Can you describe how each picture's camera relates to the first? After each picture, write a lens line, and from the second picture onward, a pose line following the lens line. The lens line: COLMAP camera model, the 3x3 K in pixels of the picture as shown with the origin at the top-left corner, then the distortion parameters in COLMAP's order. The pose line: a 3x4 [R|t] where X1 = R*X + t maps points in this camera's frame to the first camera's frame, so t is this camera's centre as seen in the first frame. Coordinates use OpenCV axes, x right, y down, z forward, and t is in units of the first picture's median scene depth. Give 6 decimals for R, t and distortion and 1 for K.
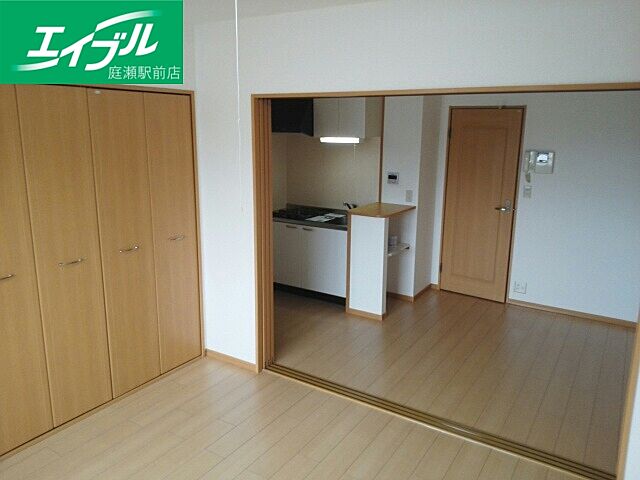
lens RADIAL K [[500.6, 0, 320.0], [0, 500.6, 240.0], [0, 0, 1]] dist [-0.000465, 0.000724]
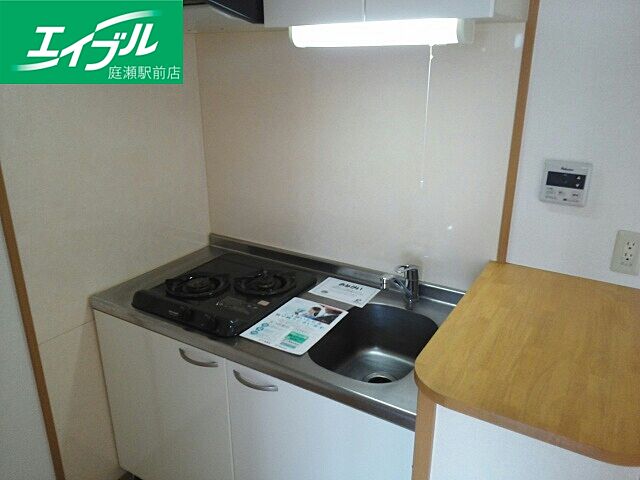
lens RADIAL K [[500.6, 0, 320.0], [0, 500.6, 240.0], [0, 0, 1]] dist [-0.000465, 0.000724]
pose [[0.999759, -0.014724, 0.016264, 0.010045], [0.012782, 0.993435, 0.113680, -0.133759], [-0.017831, -0.113445, 0.993384, 0.780934]]
